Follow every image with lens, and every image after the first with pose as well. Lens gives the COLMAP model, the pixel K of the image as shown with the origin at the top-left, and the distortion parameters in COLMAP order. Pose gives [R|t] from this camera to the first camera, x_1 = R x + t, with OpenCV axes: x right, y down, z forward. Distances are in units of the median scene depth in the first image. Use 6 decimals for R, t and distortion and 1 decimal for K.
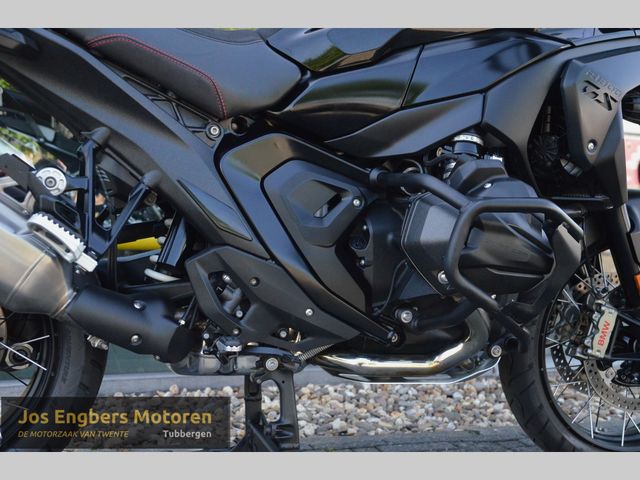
lens RADIAL K [[808.6, 0, 332.6], [0, 808.6, 238.4], [0, 0, 1]] dist [0.052580, 0.028458]
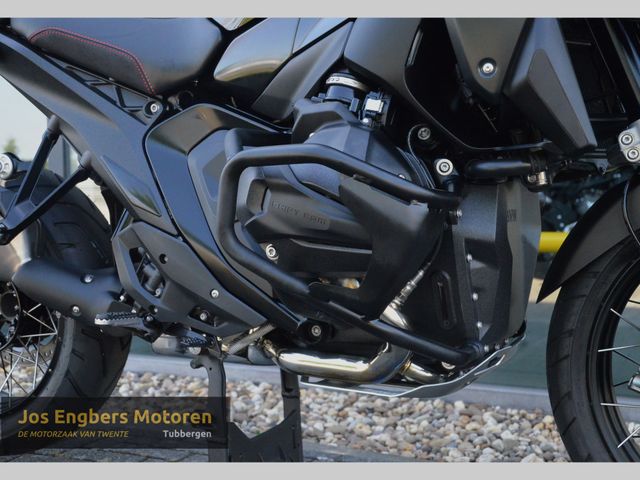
lens RADIAL K [[823.0, 0, 350.8], [0, 823.0, 241.1], [0, 0, 1]] dist [0.037991, 0.091297]
pose [[0.731228, -0.010201, -0.682057, 0.736099], [-0.012323, 0.999527, -0.028161, 0.057307], [0.682022, 0.028997, 0.730757, 0.427474]]
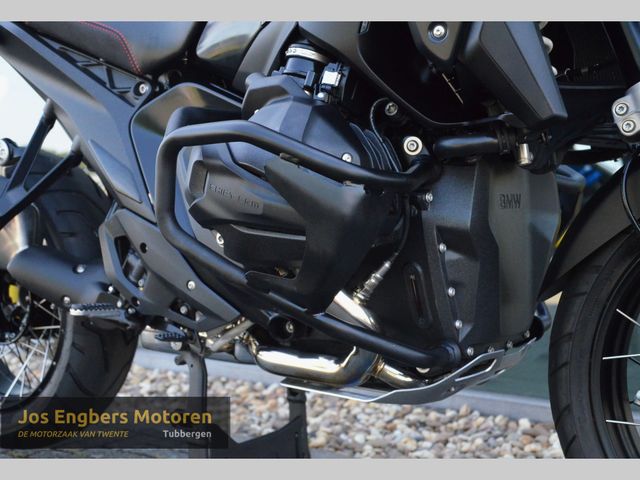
lens RADIAL K [[909.0, 0, 320.0], [0, 909.0, 240.0], [0, 0, 1]] dist [0.105351, 0.029246]
pose [[0.589174, -0.005791, -0.807985, 0.851400], [-0.025091, 0.999361, -0.025459, 0.065948], [0.807616, 0.035273, 0.588652, 0.547813]]
